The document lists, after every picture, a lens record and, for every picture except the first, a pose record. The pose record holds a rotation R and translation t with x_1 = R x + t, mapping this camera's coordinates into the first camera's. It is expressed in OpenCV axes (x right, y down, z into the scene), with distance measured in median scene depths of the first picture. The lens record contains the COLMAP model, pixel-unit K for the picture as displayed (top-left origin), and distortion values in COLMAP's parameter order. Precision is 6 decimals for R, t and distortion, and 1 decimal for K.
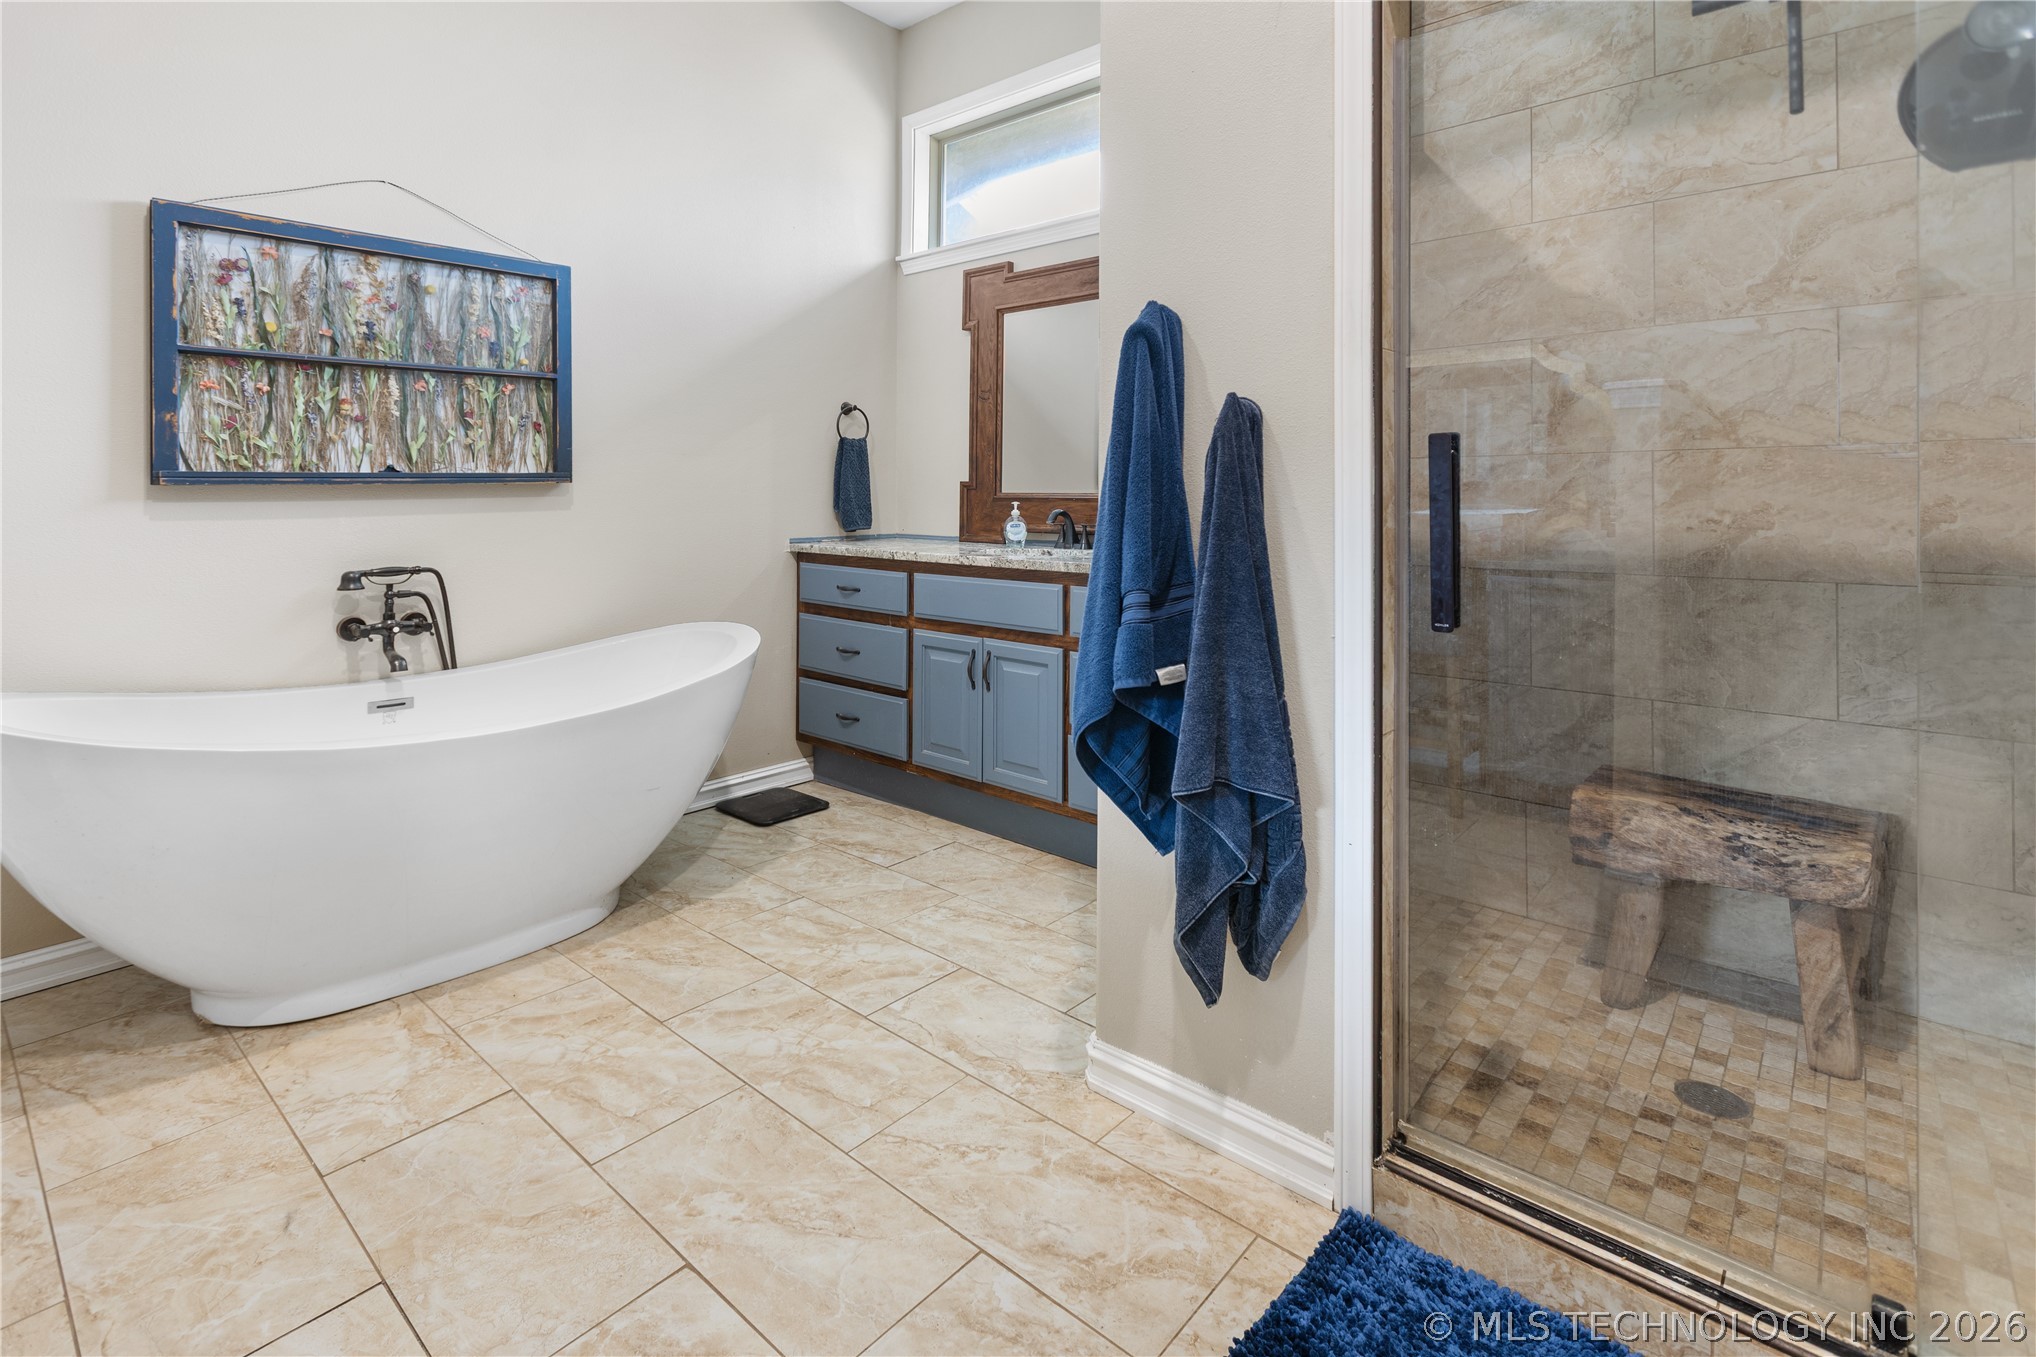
lens RADIAL K [[931.5, 0, 1002.3], [0, 931.5, 662.2], [0, 0, 1]] dist [0.008521, -0.003920]
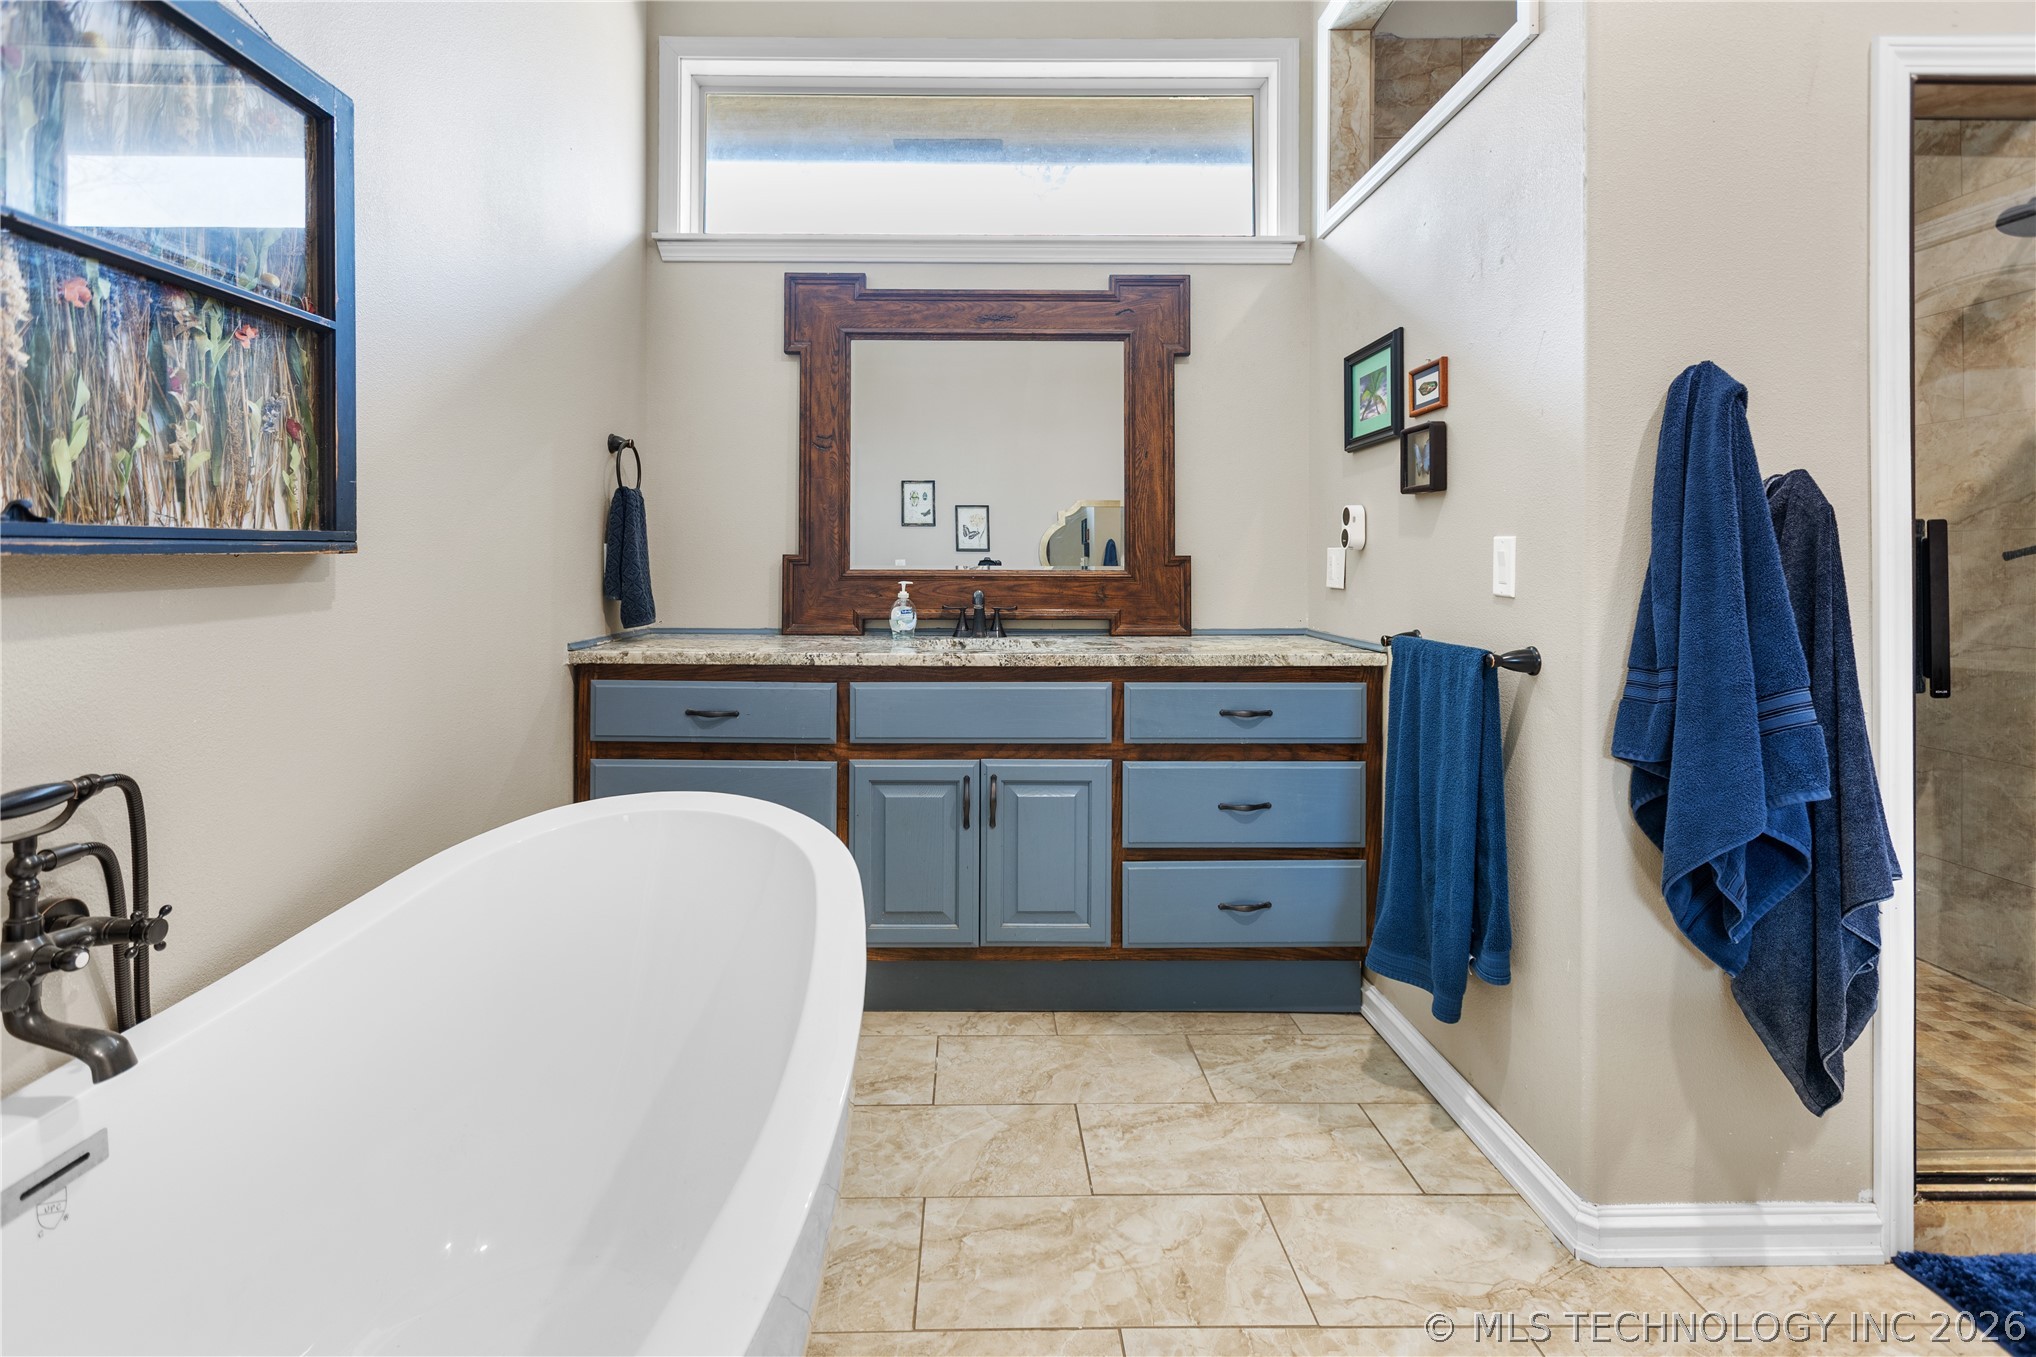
lens RADIAL K [[931.5, 0, 1014.3], [0, 931.5, 700.0], [0, 0, 1]] dist [0.008521, -0.003920]
pose [[0.750453, -0.094484, 0.654136, -0.498710], [0.118019, 0.992979, 0.008031, -0.077961], [-0.650302, 0.071174, 0.756334, 0.403975]]
